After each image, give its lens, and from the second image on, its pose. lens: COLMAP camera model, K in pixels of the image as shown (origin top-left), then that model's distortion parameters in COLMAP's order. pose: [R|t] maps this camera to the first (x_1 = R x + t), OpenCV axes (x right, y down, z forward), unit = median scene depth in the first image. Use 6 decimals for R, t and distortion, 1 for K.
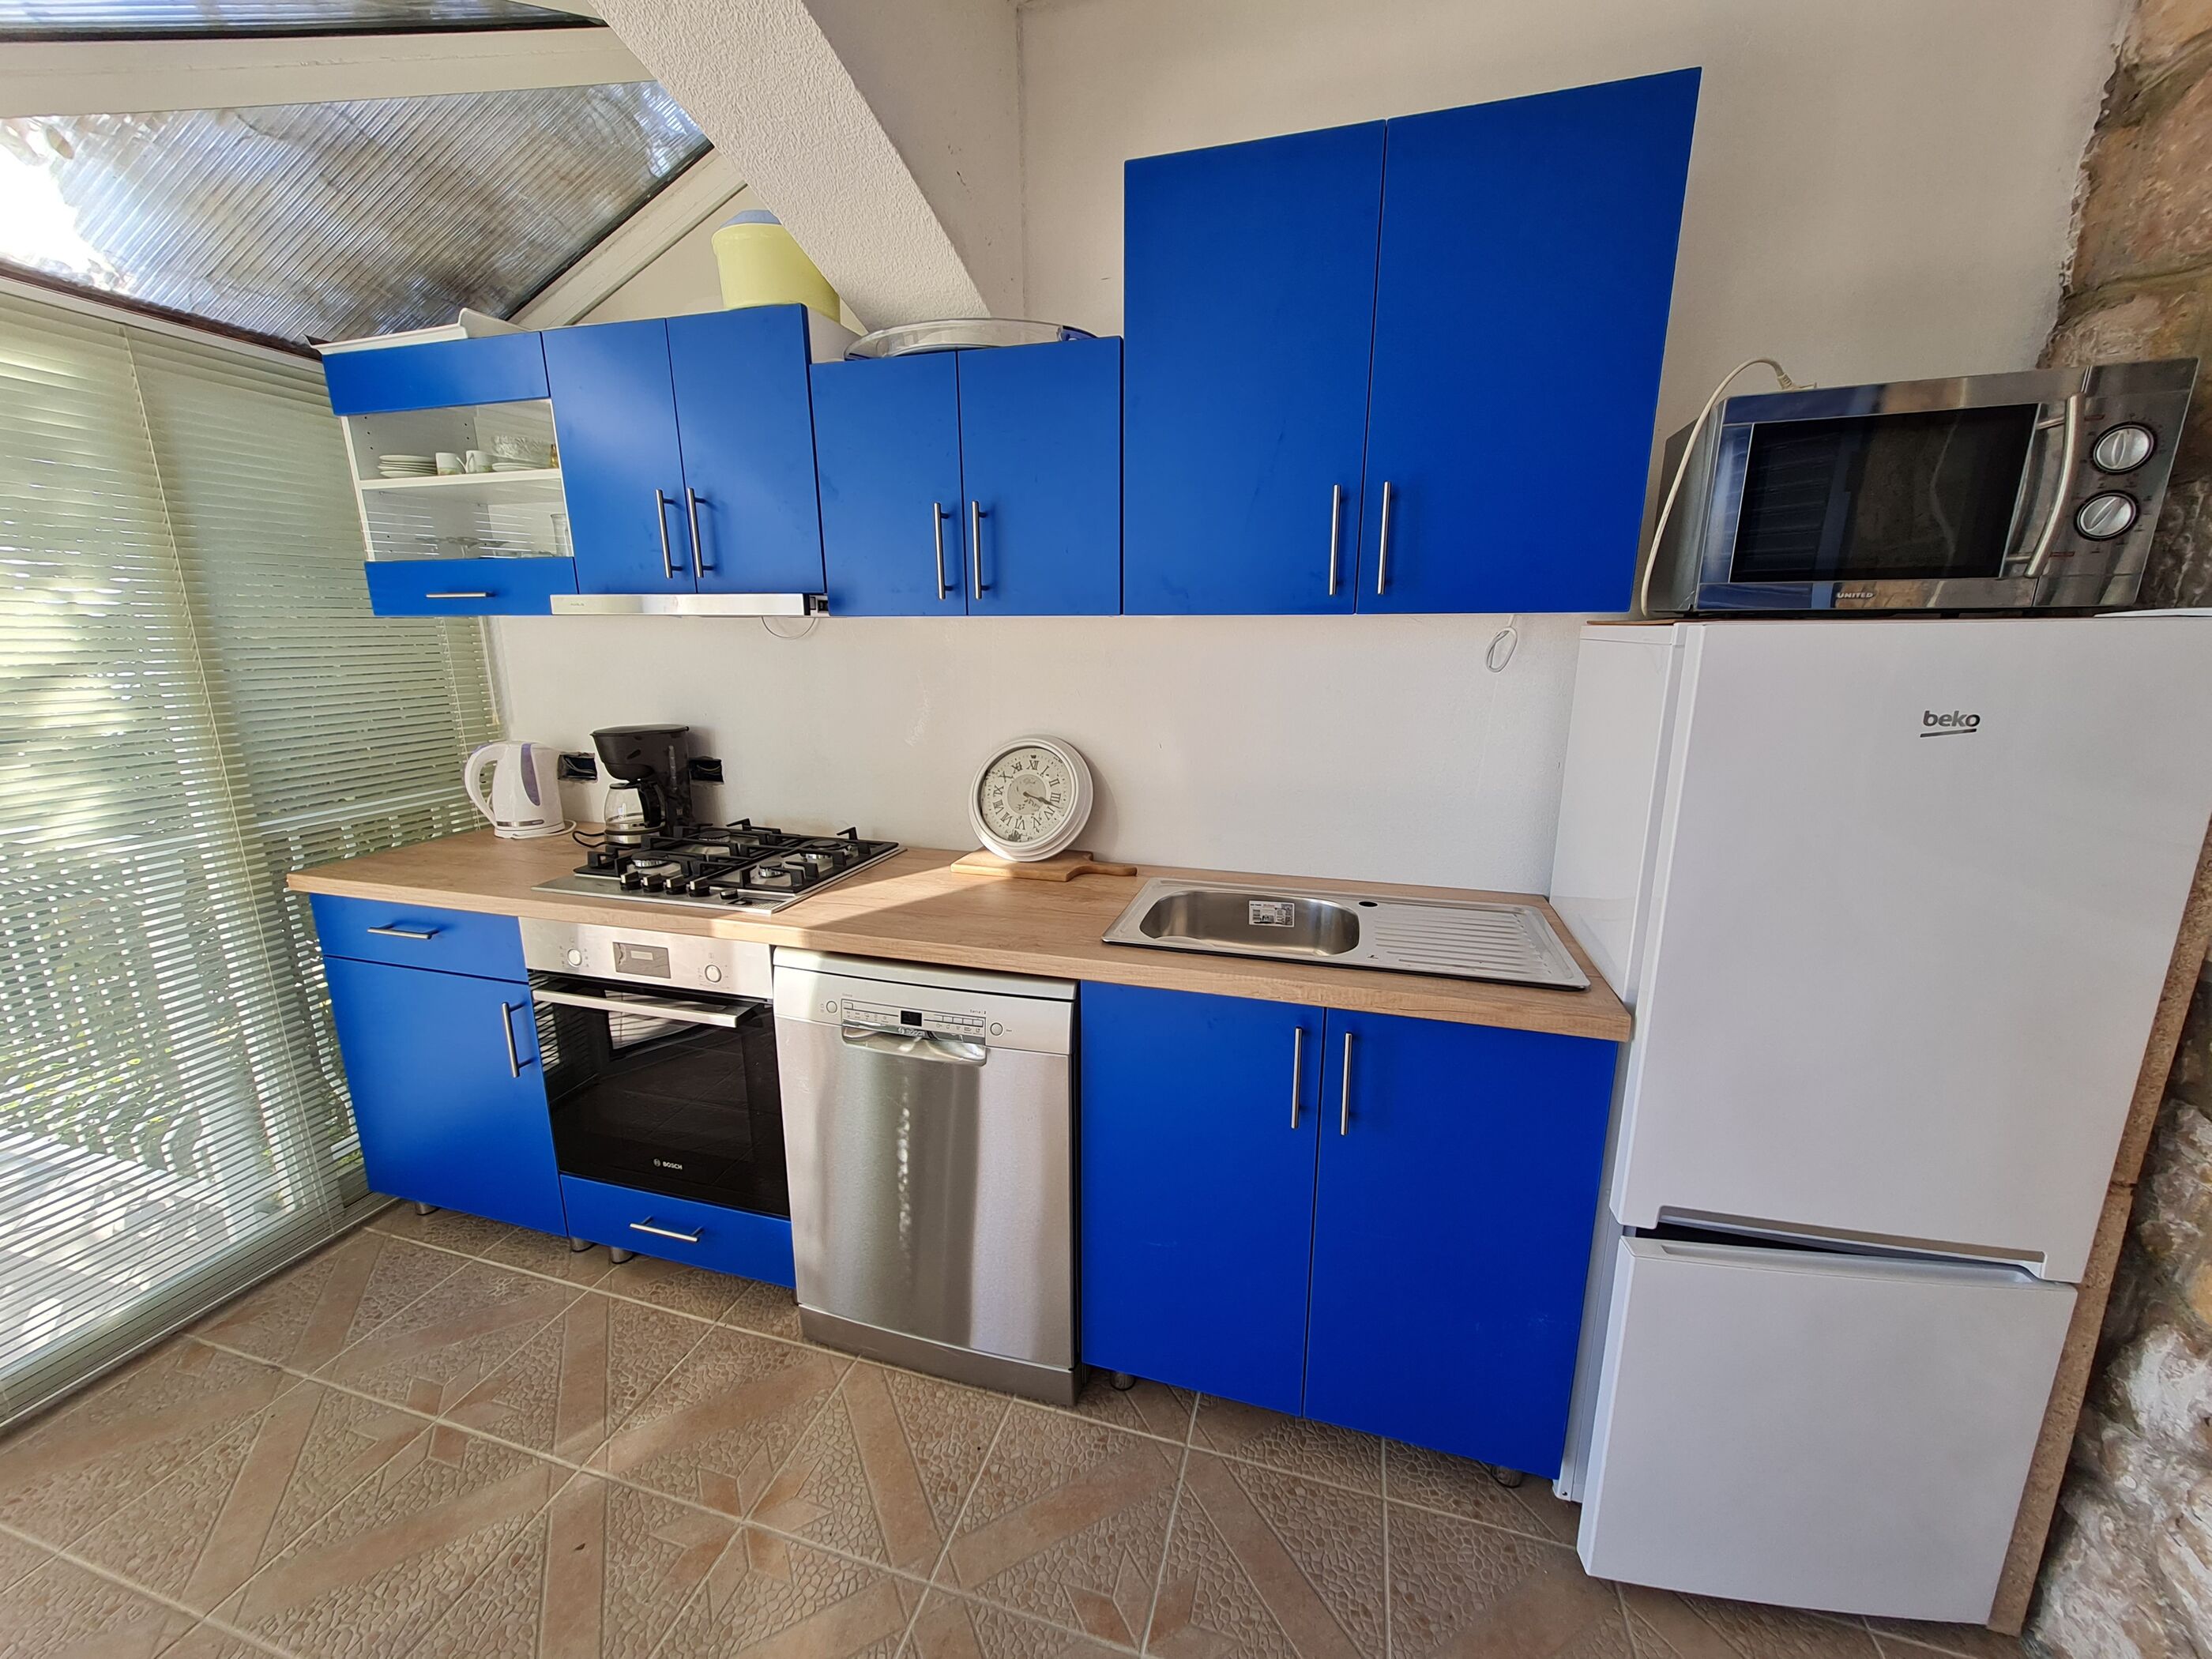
lens RADIAL K [[856.8, 0, 1104.1], [0, 856.8, 823.8], [0, 0, 1]] dist [0.007231, 0.000004]
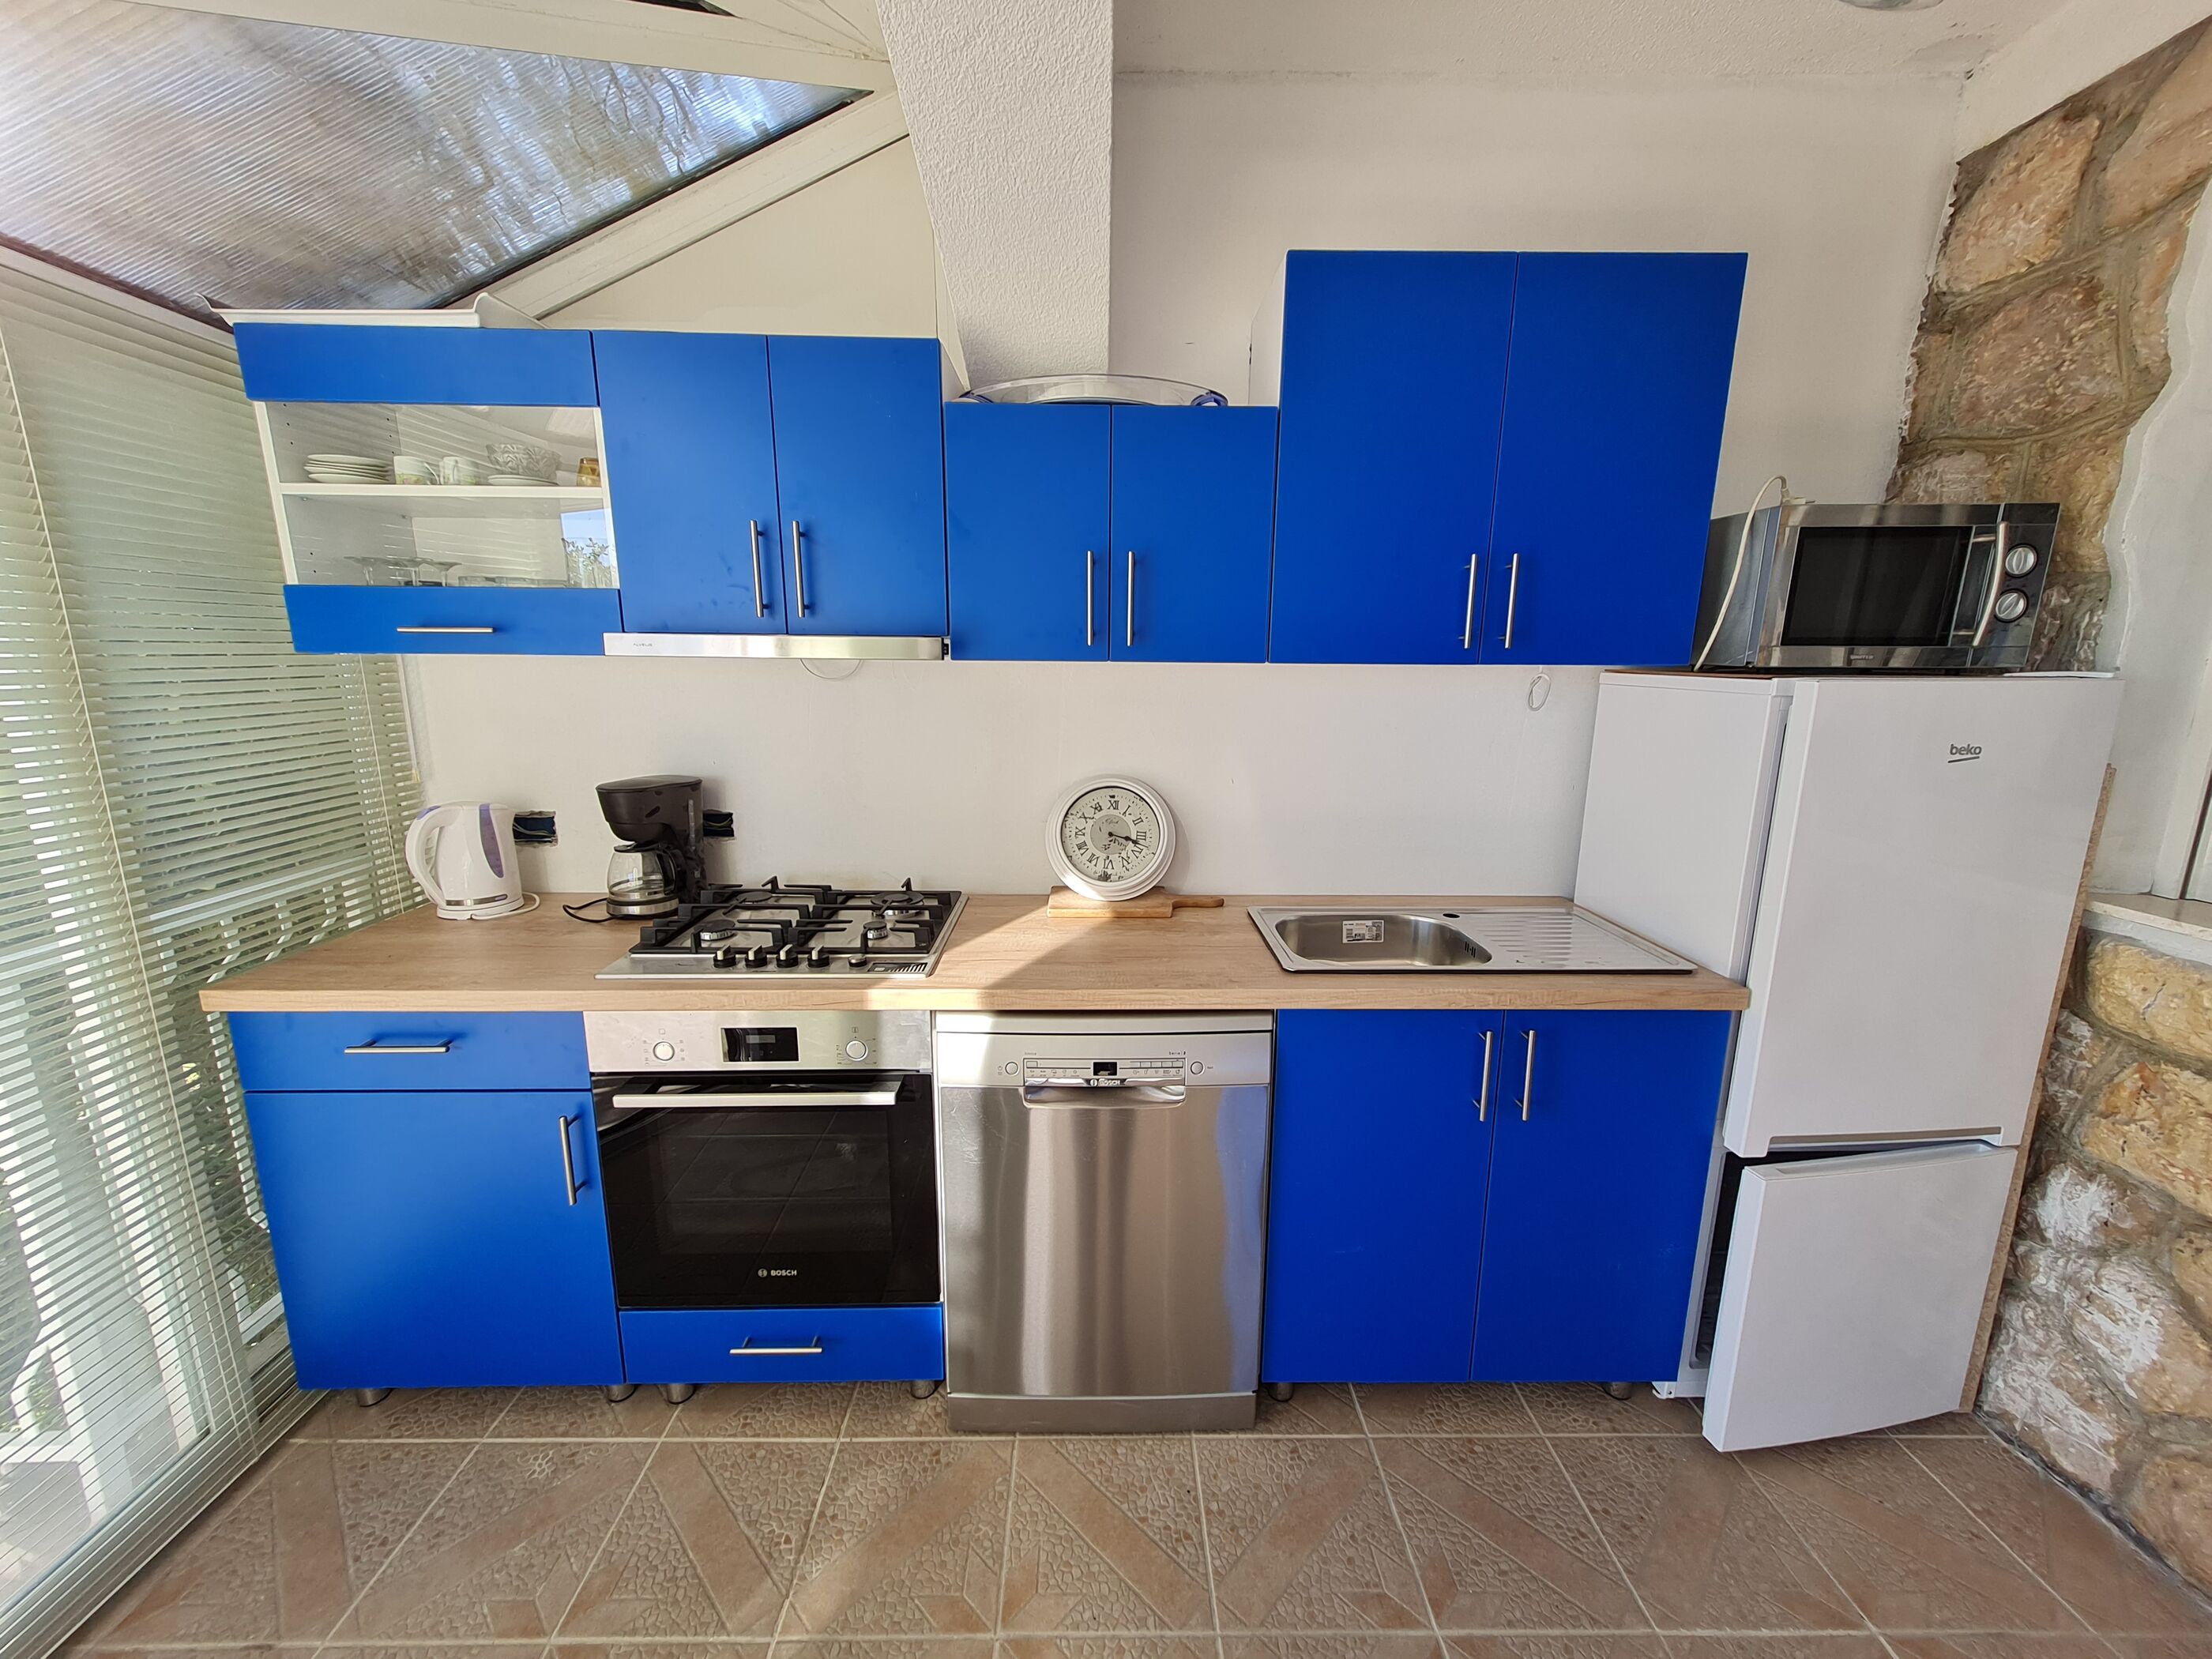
lens RADIAL K [[856.8, 0, 1104.1], [0, 856.8, 823.8], [0, 0, 1]] dist [0.007231, 0.000004]
pose [[0.956227, -0.049768, 0.288364, -0.433151], [0.057029, 0.998231, -0.016828, -0.033328], [-0.287016, 0.032537, 0.957373, 0.039853]]
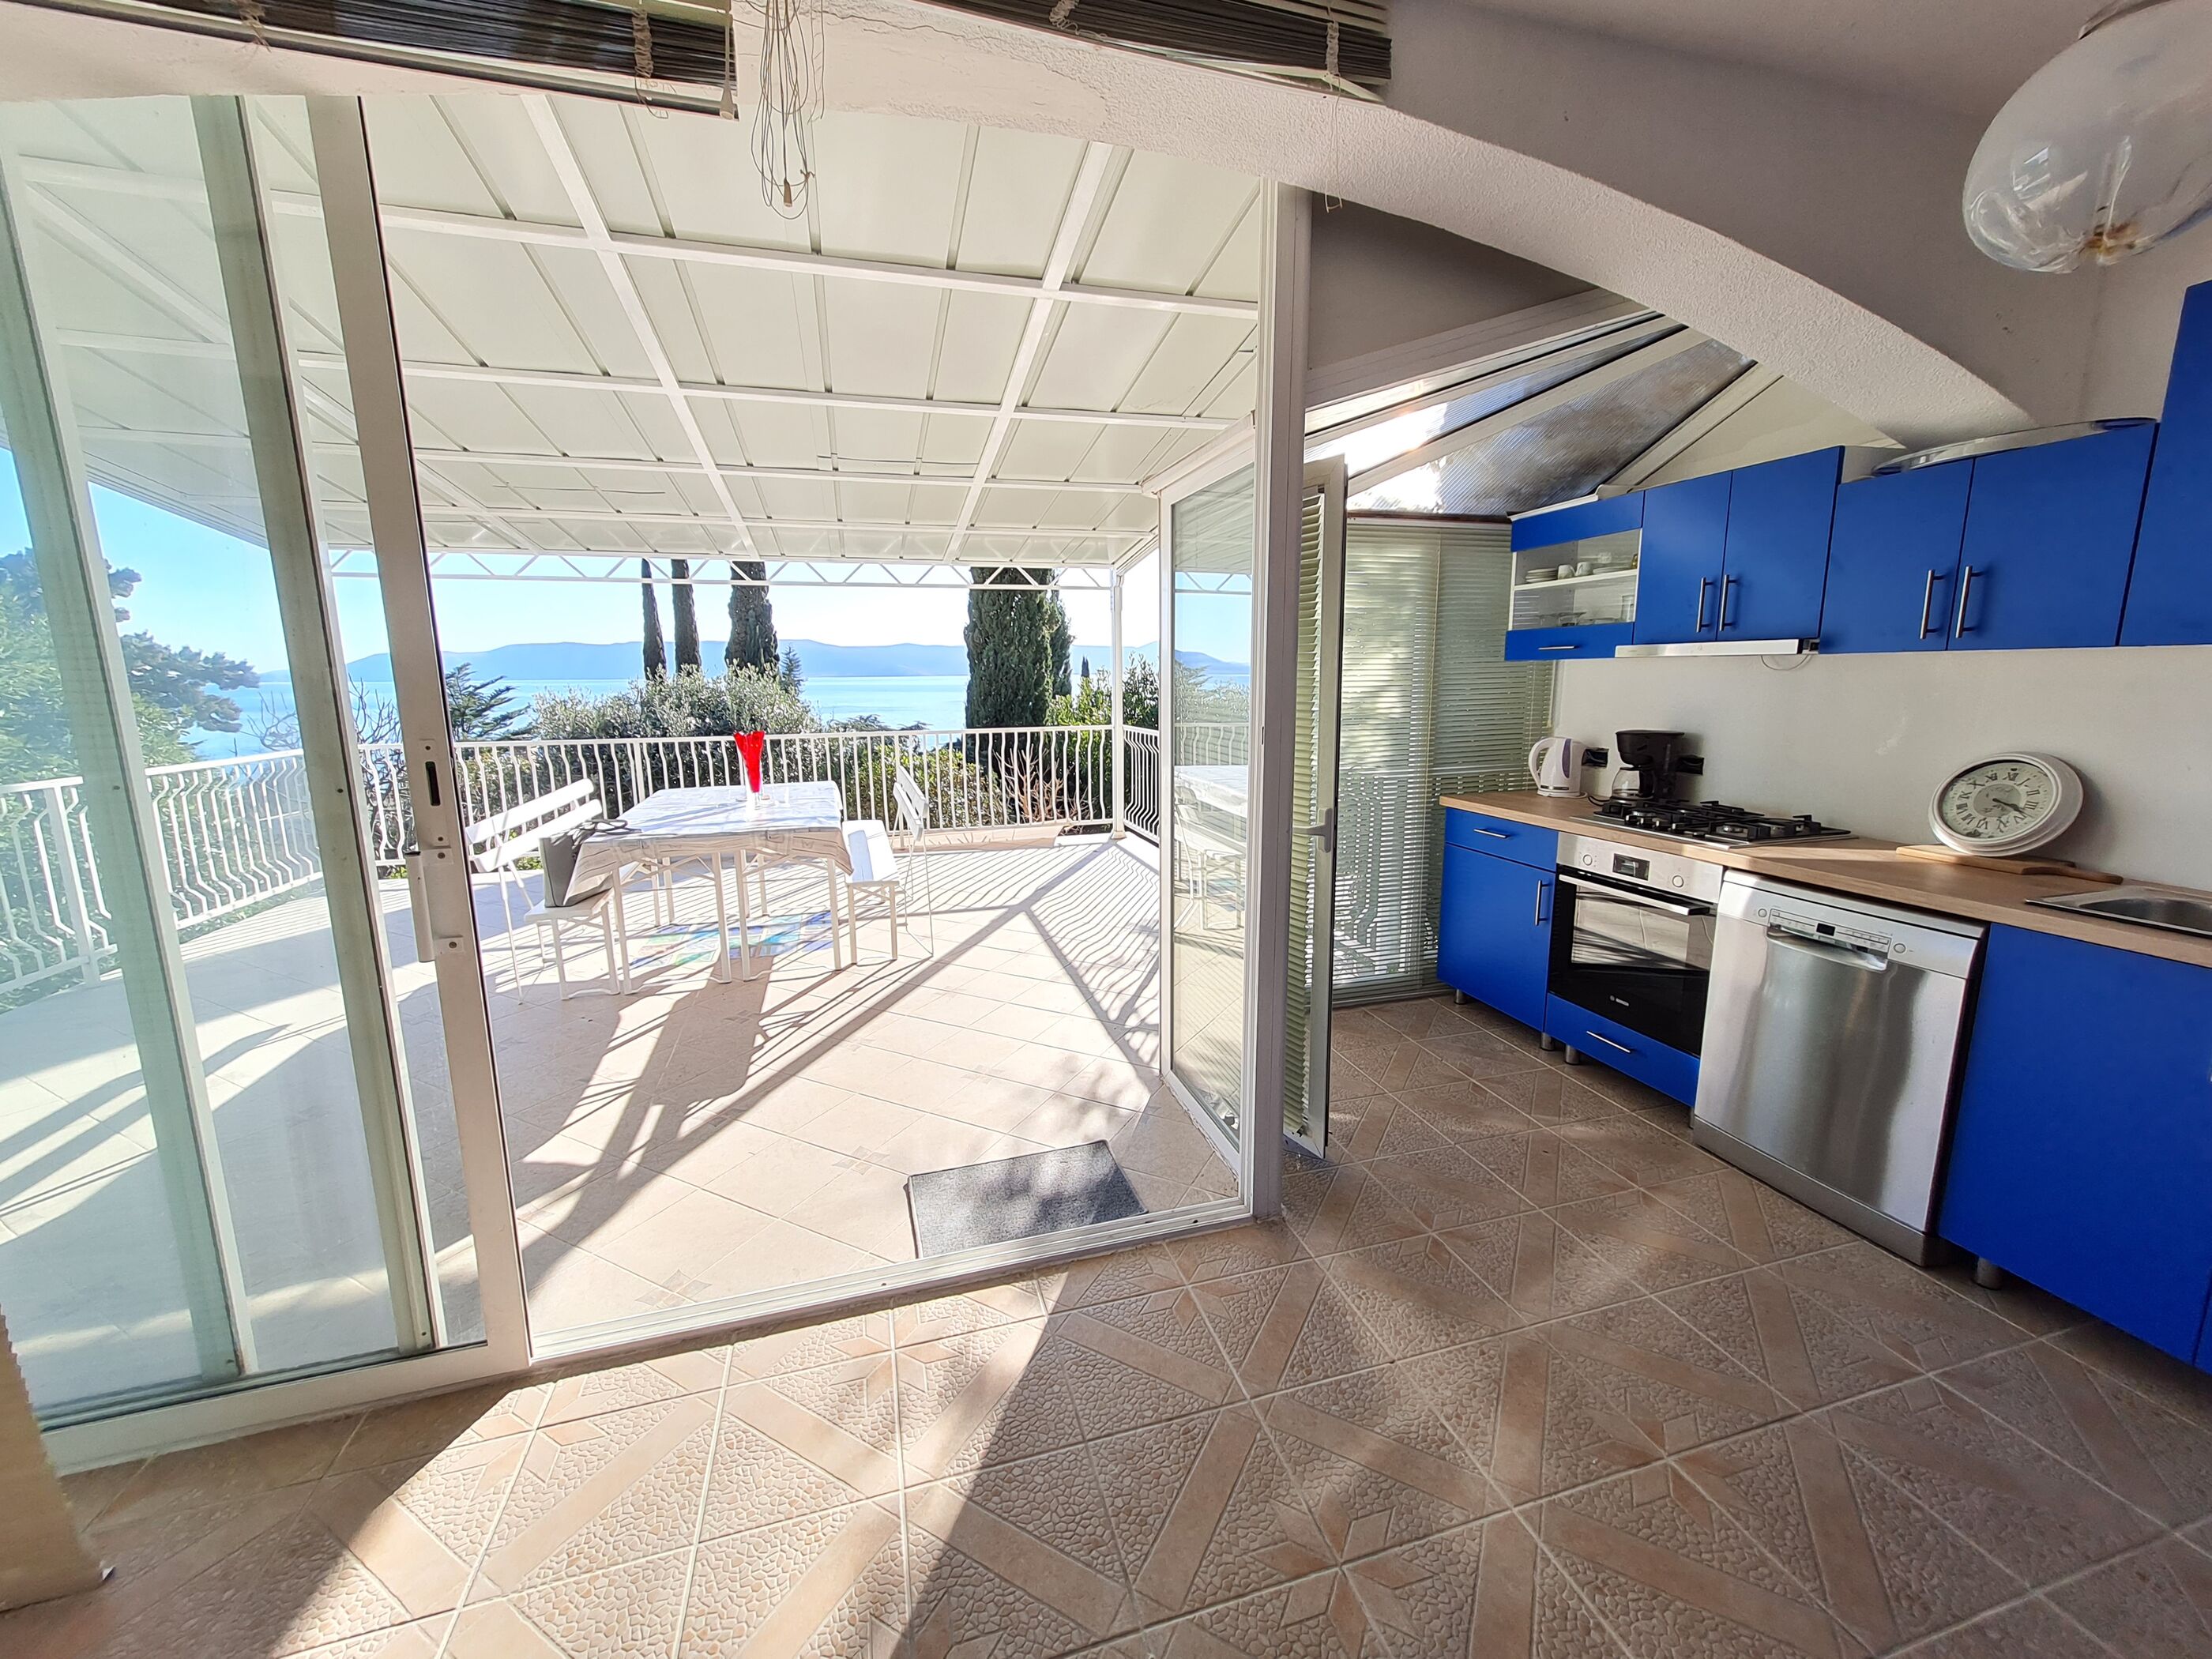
lens RADIAL K [[859.7, 0, 1104.2], [0, 859.7, 823.1], [0, 0, 1]] dist [0.007310, 0.000324]
pose [[0.536494, 0.137769, -0.832582, 0.271596], [-0.174555, 0.983365, 0.050241, 0.165682], [0.825654, 0.118377, 0.551618, -0.722122]]
